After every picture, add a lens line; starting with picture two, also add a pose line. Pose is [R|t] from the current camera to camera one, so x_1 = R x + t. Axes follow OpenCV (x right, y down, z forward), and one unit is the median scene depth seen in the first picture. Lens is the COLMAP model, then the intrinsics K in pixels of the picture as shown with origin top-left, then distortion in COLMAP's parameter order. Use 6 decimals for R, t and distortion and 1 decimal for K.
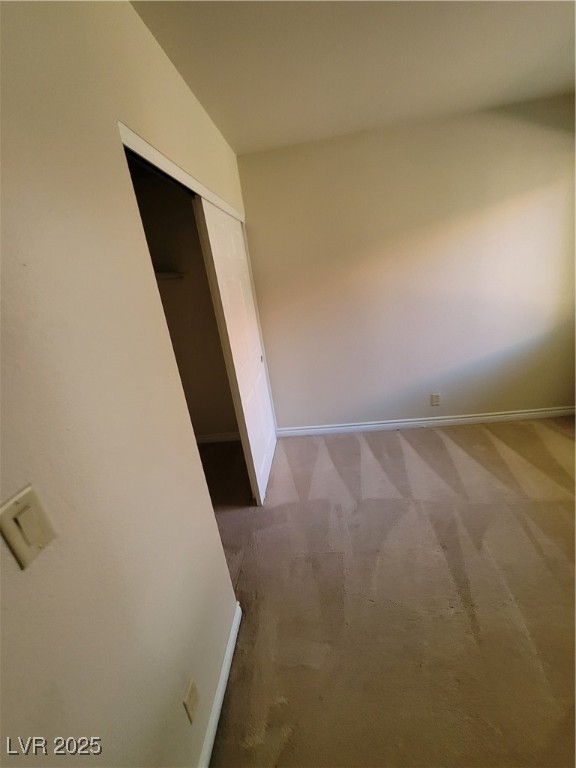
lens RADIAL K [[315.9, 0, 288.5], [0, 315.9, 383.7], [0, 0, 1]] dist [-0.006242, -0.000149]
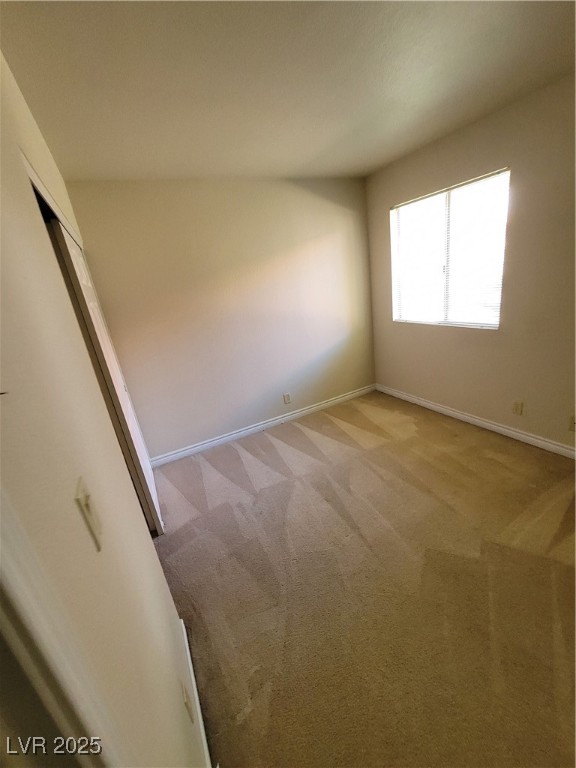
lens RADIAL K [[315.9, 0, 286.0], [0, 315.9, 384.2], [0, 0, 1]] dist [-0.006242, -0.000149]
pose [[0.852186, -0.157660, 0.498922, -0.174528], [0.199714, 0.979343, -0.031649, 0.044188], [-0.483626, 0.126613, 0.866069, -0.075959]]
